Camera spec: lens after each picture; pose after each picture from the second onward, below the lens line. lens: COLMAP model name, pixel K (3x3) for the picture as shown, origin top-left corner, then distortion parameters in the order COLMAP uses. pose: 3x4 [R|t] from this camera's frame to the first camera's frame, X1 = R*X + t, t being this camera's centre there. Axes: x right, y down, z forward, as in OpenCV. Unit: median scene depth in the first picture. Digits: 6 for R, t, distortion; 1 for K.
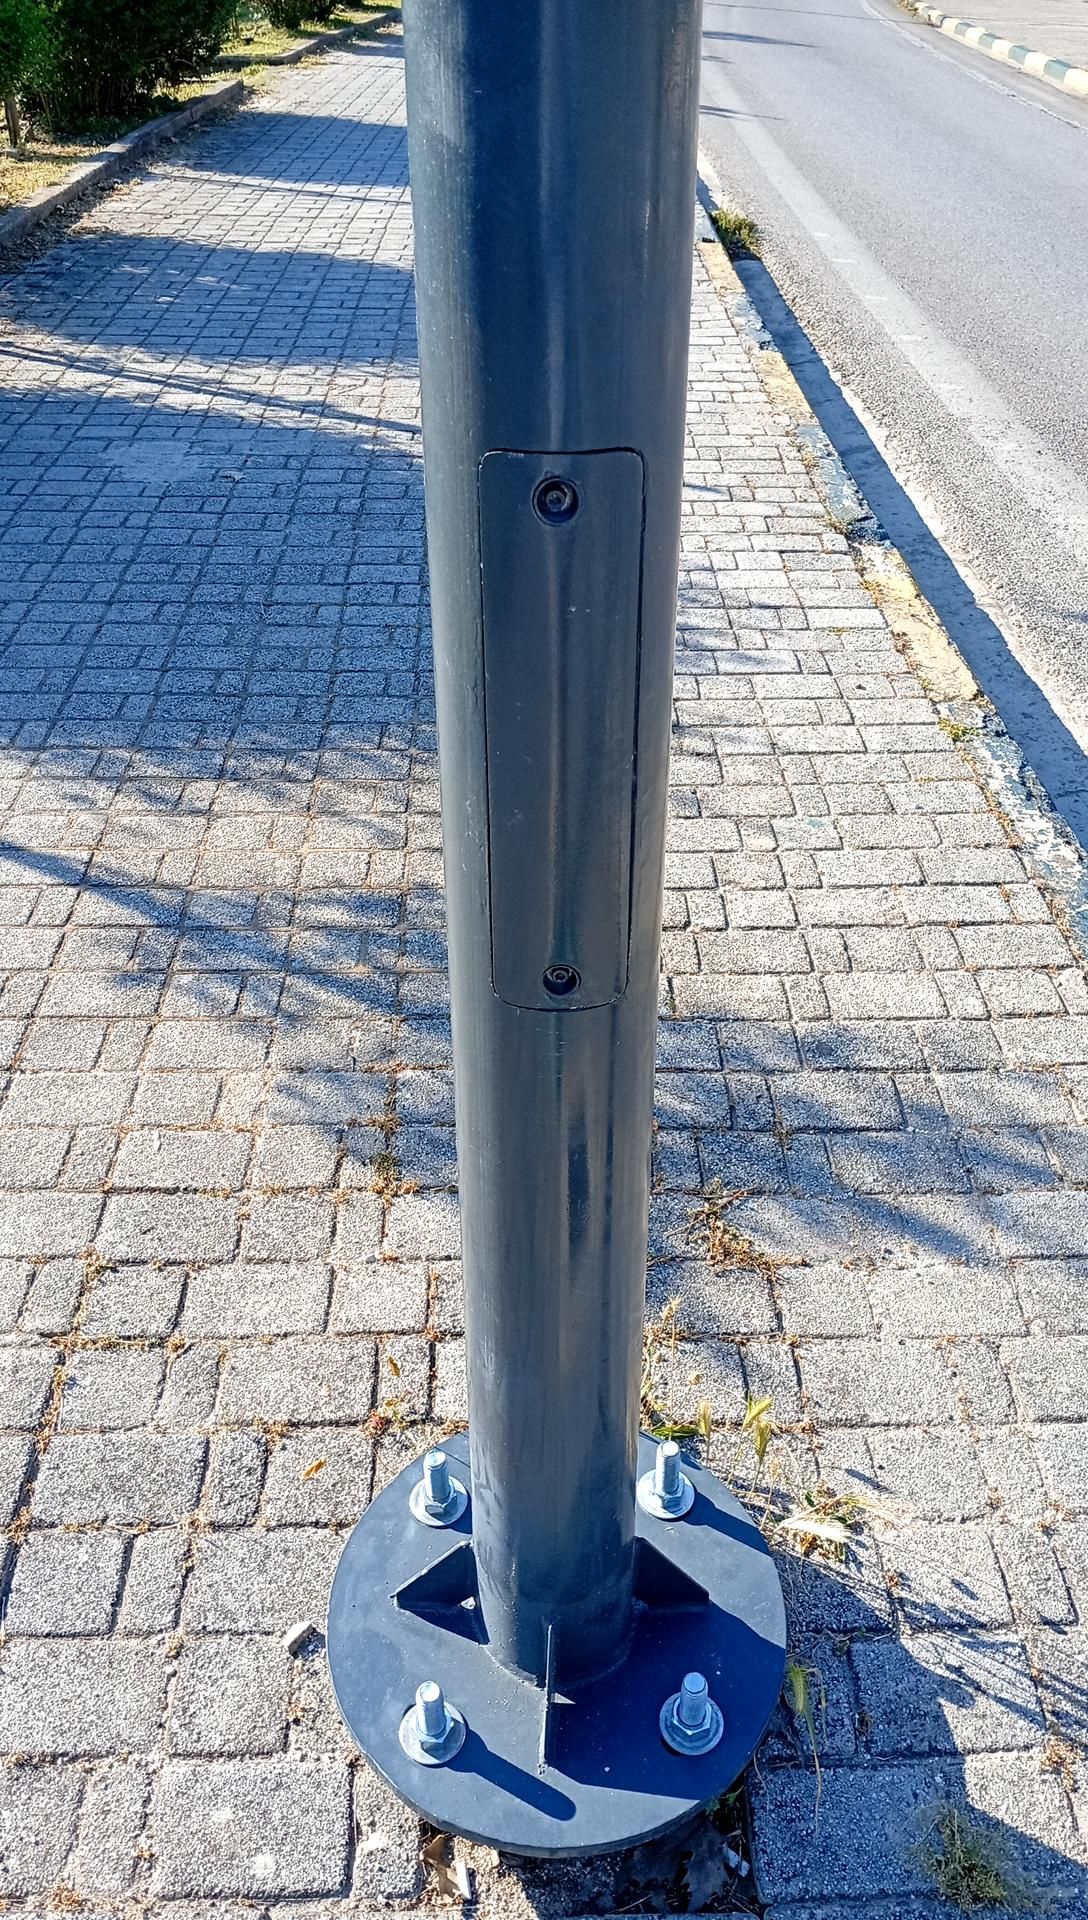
lens RADIAL K [[1487.3, 0, 544.0], [0, 1487.3, 960.0], [0, 0, 1]] dist [0.012908, 0.002521]
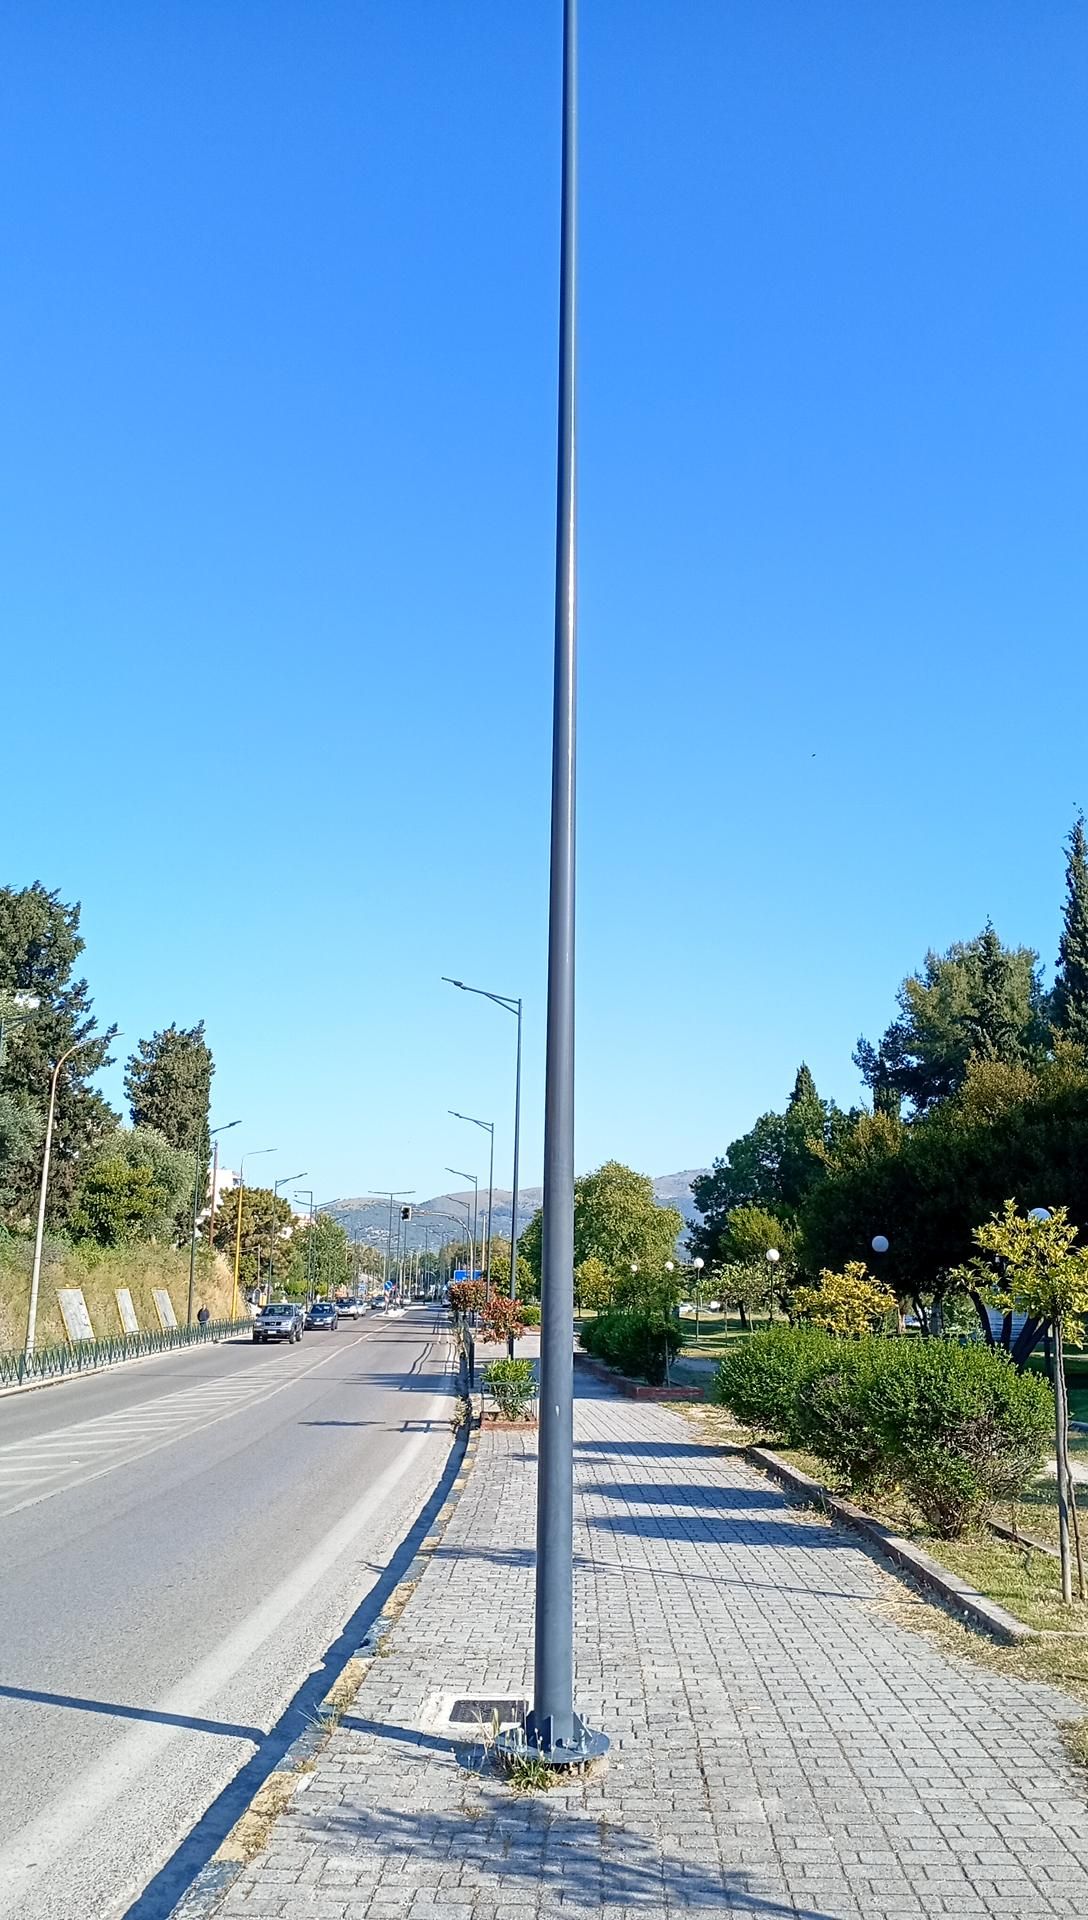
lens RADIAL K [[1487.3, 0, 544.0], [0, 1487.3, 960.0], [0, 0, 1]] dist [0.012908, 0.002521]
pose [[-0.996140, 0.001832, 0.087762, -0.200663], [0.036392, 0.918435, 0.393895, -1.887266], [-0.079882, 0.395569, -0.914956, 2.376124]]
